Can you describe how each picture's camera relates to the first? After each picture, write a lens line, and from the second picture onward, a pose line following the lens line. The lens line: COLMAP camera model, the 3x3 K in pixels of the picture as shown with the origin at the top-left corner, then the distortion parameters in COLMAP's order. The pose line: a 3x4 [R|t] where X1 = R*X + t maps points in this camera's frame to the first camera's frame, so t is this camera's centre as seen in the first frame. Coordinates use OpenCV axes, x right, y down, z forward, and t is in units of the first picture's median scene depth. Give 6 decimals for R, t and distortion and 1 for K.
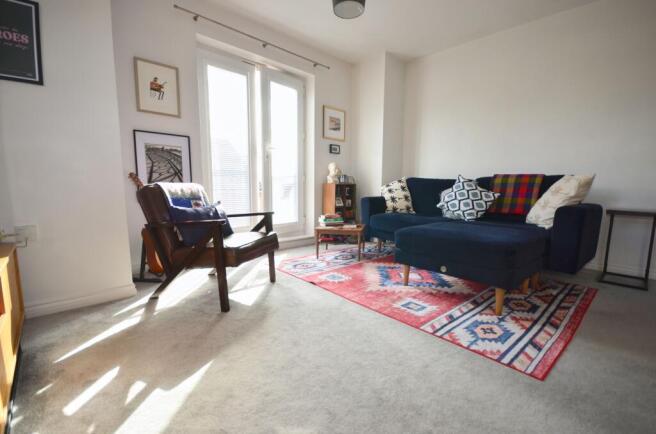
lens RADIAL K [[290.2, 0, 325.4], [0, 290.2, 222.9], [0, 0, 1]] dist [0.002836, -0.006114]
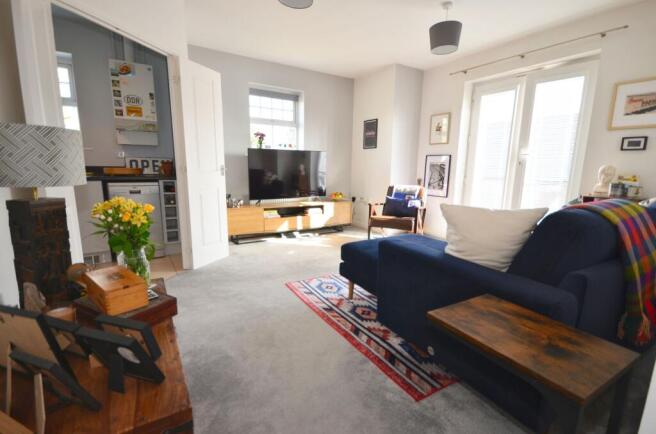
lens RADIAL K [[301.5, 0, 324.4], [0, 301.5, 217.3], [0, 0, 1]] dist [0.003464, 0.000913]
pose [[-0.208858, 0.151284, -0.966174, 1.271280], [-0.139781, 0.973200, 0.182601, -0.181626], [0.967905, 0.173190, -0.182114, 0.728062]]
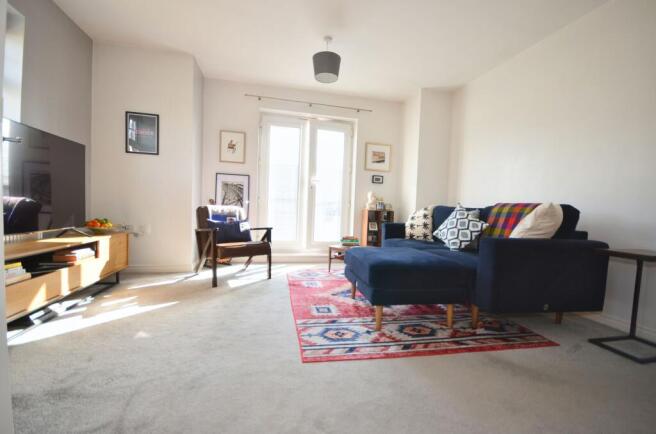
lens RADIAL K [[290.2, 0, 326.3], [0, 290.2, 220.5], [0, 0, 1]] dist [0.002836, -0.006114]
pose [[0.856834, 0.042123, -0.513869, 0.660649], [-0.094551, 0.992592, -0.076291, 0.008303], [0.506849, 0.113955, 0.854470, -0.045264]]
